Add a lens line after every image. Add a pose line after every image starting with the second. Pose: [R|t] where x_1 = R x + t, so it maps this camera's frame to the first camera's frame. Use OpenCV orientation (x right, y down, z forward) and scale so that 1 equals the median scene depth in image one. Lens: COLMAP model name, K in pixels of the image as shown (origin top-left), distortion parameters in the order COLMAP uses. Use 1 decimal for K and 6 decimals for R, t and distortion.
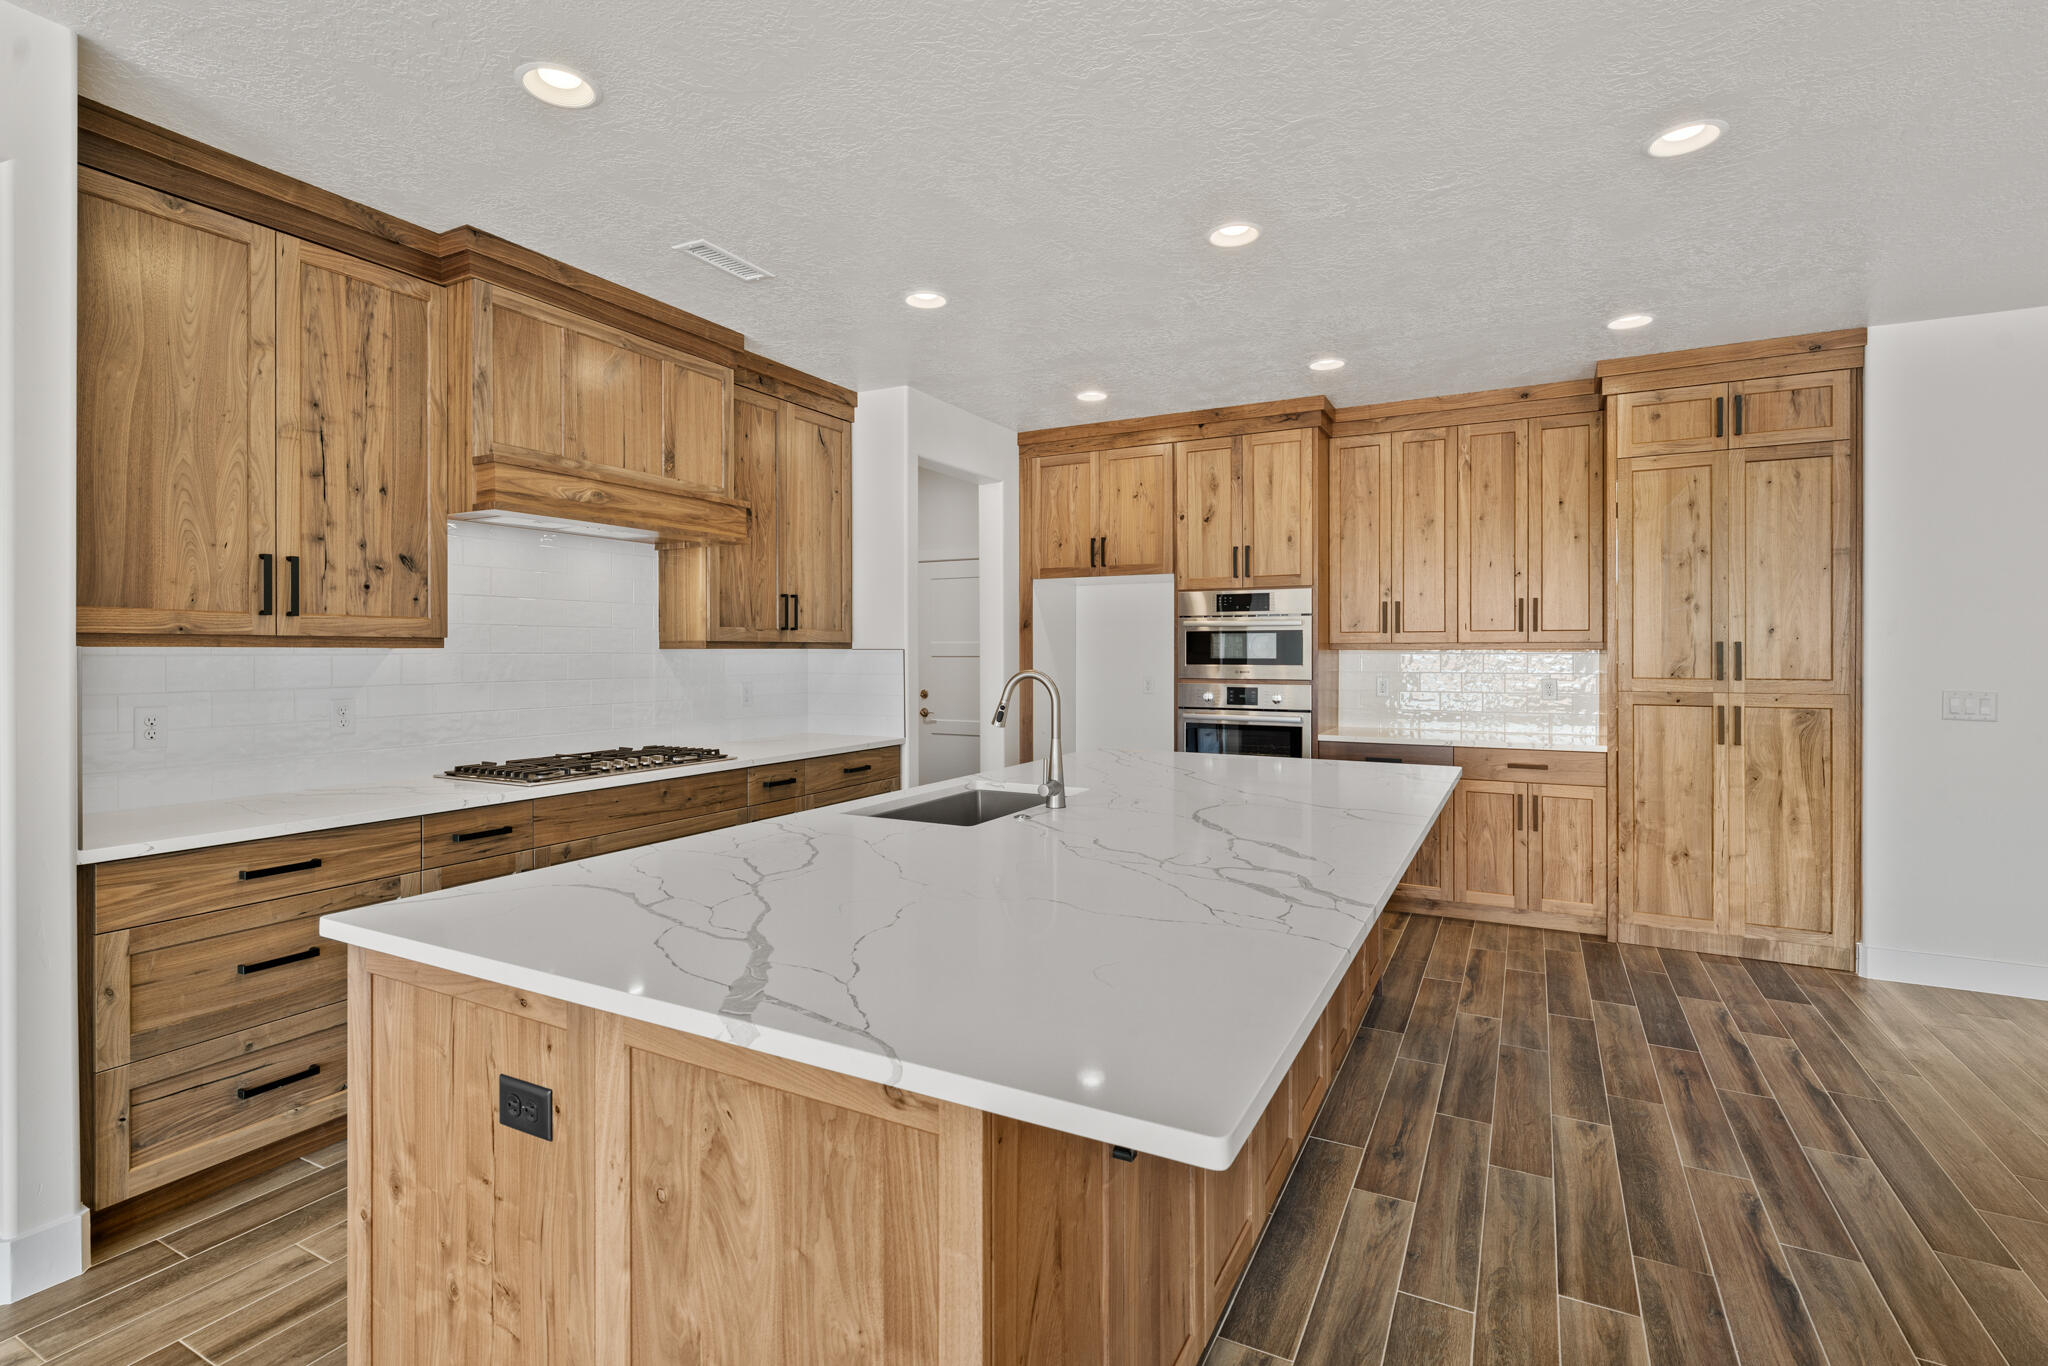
lens RADIAL K [[992.8, 0, 1020.5], [0, 992.8, 669.6], [0, 0, 1]] dist [0.001509, 0.000962]
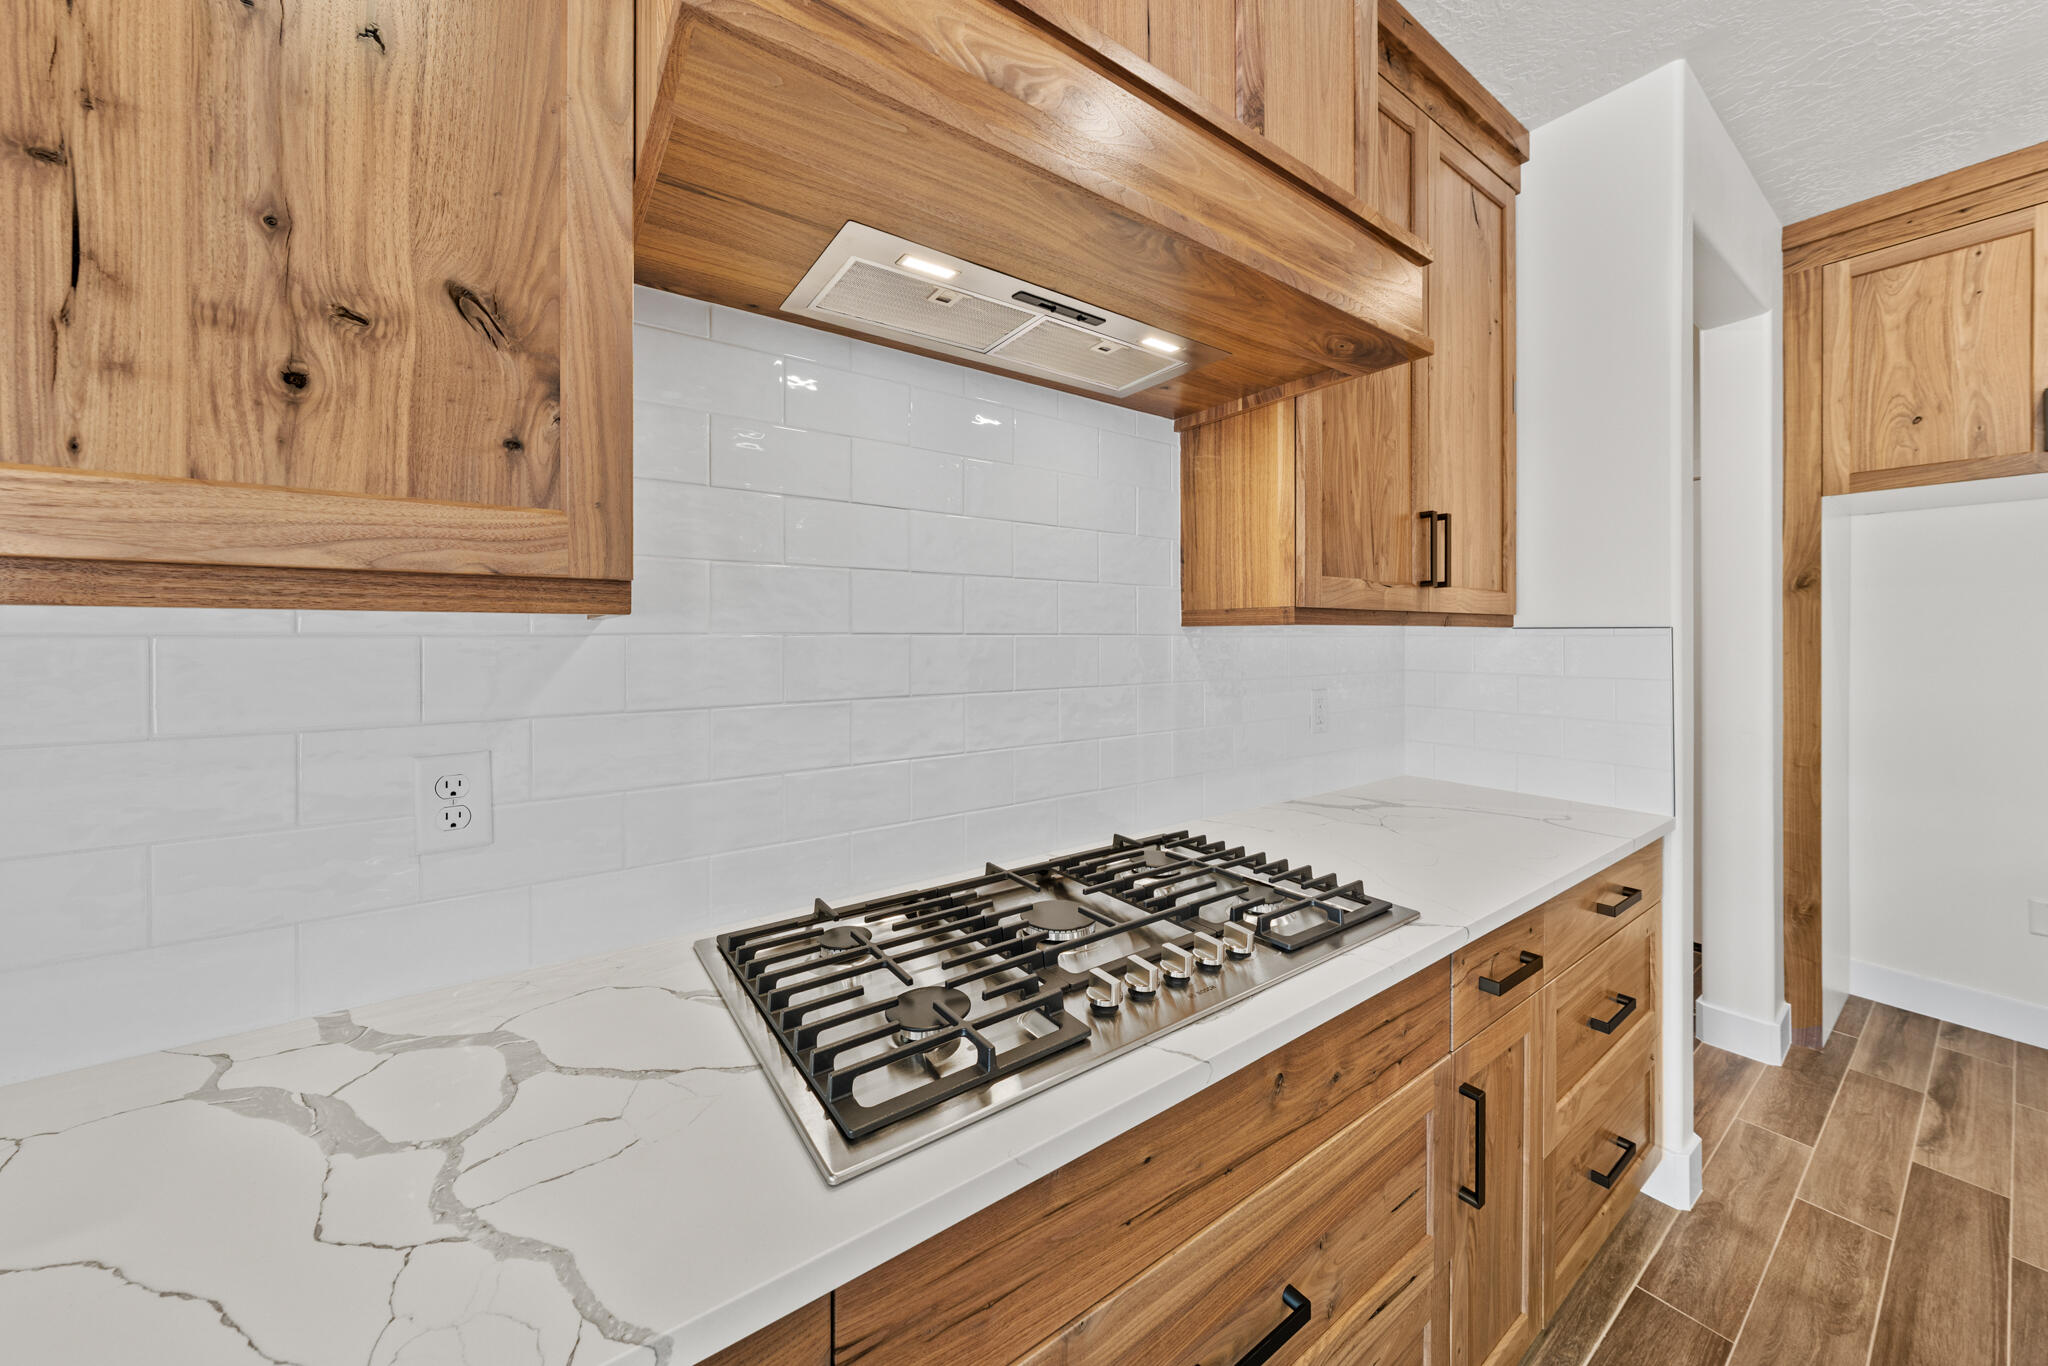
lens RADIAL K [[713.6, 0, 1019.0], [0, 713.6, 642.5], [0, 0, 1]] dist [-0.000274, 0.000001]
pose [[0.897291, -0.001227, -0.441437, -0.312146], [-0.004927, 0.999906, -0.012794, -0.008778], [0.441411, 0.013655, 0.897201, 0.716465]]
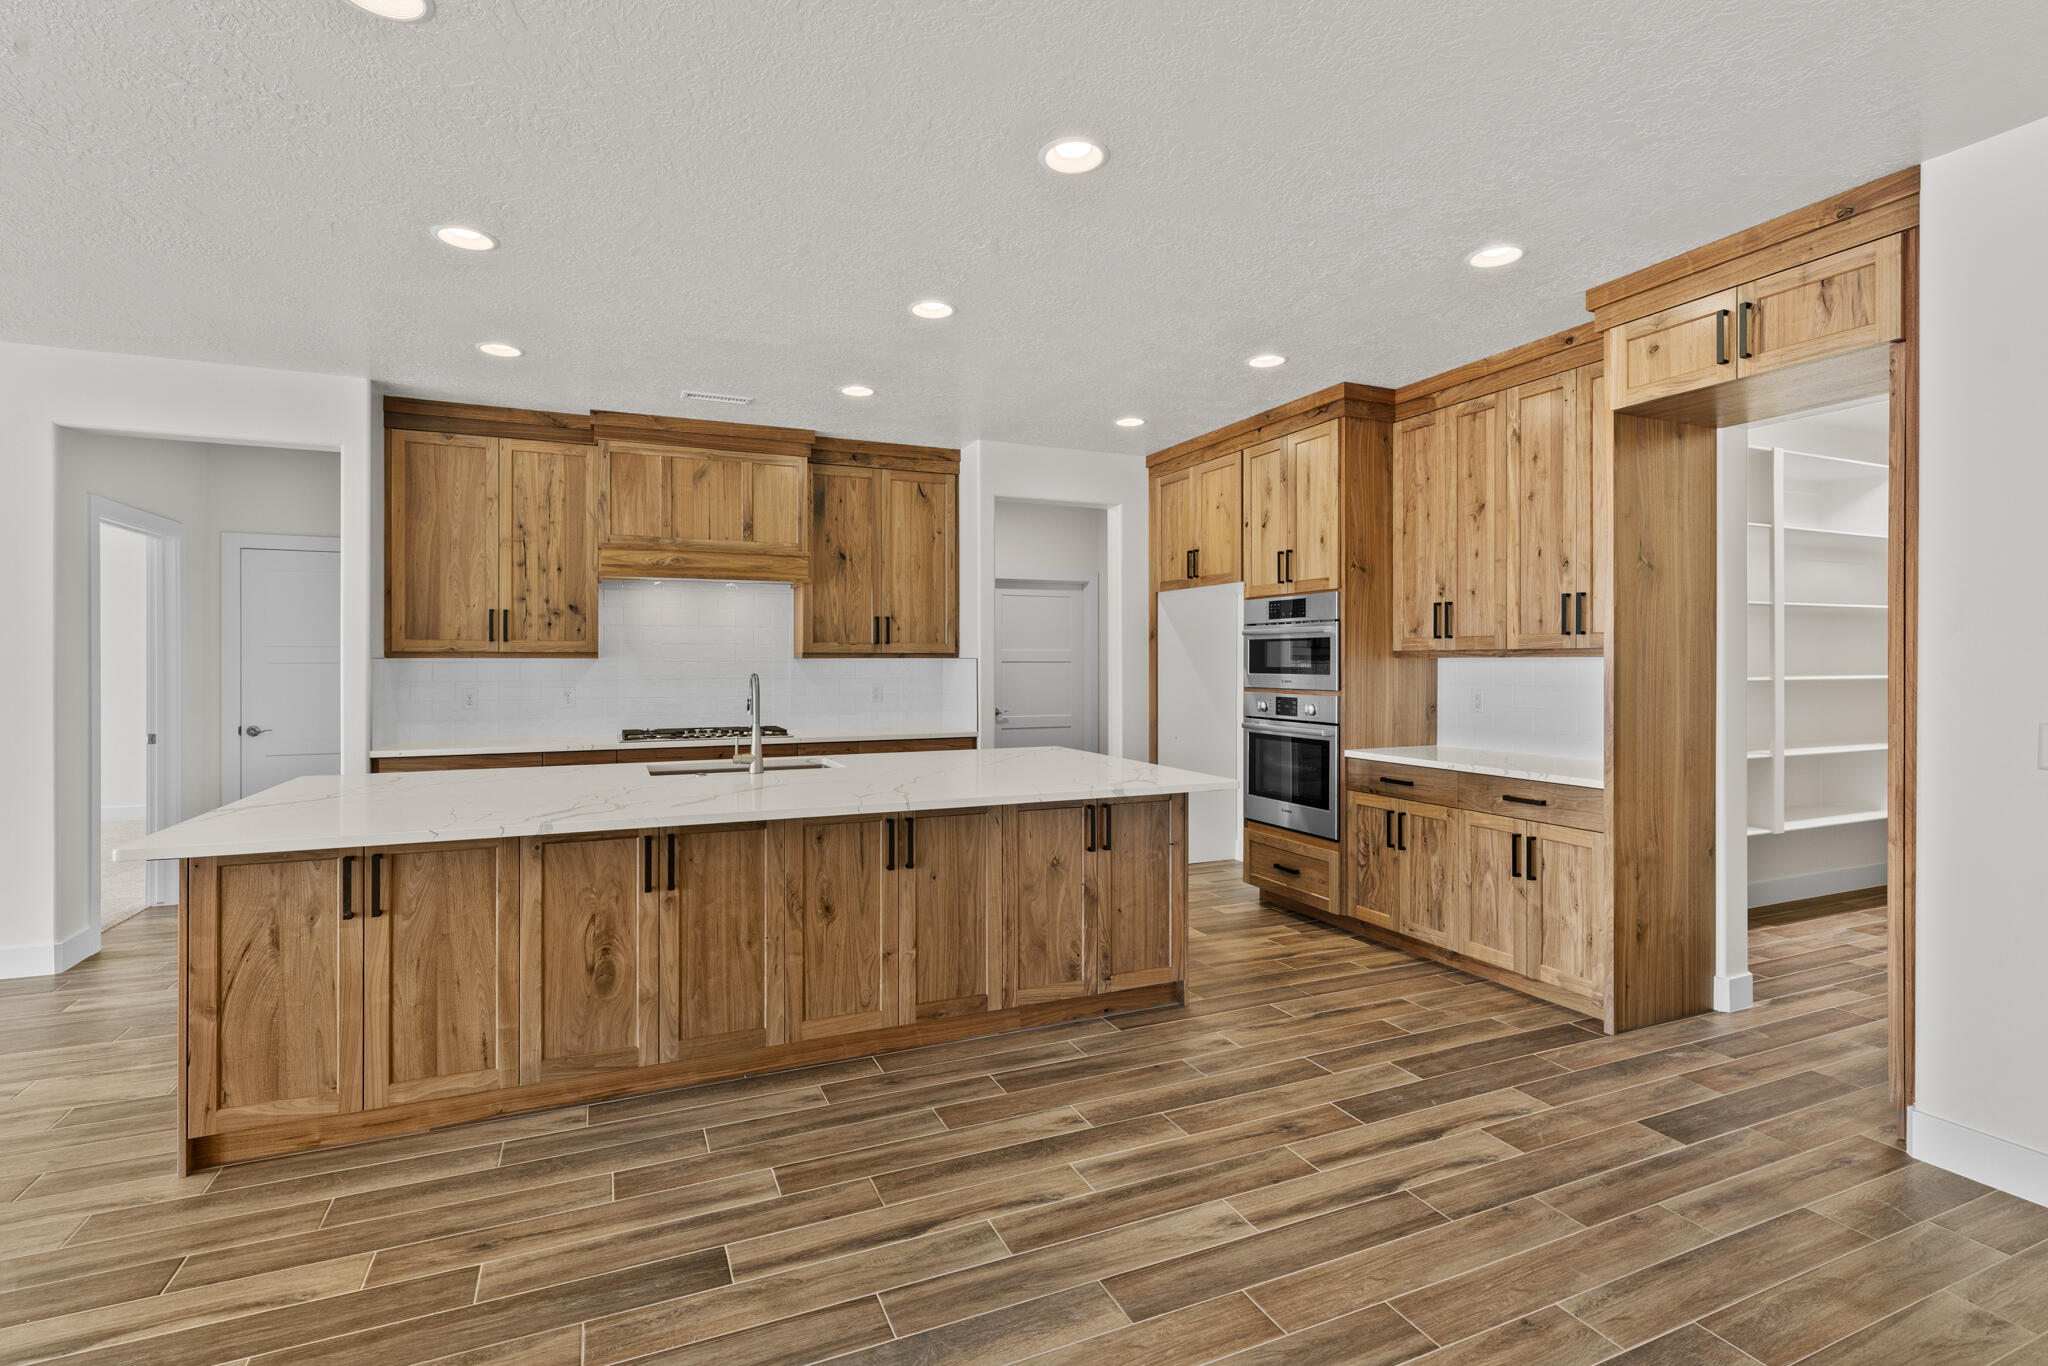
lens RADIAL K [[1002.5, 0, 1024.0], [0, 1002.5, 683.0], [0, 0, 1]] dist [0.001805, 0.000272]
pose [[0.768383, 0.014168, -0.639834, 0.901488], [-0.011289, 0.999899, 0.008583, -0.002040], [0.639891, 0.000628, 0.768465, 0.125867]]
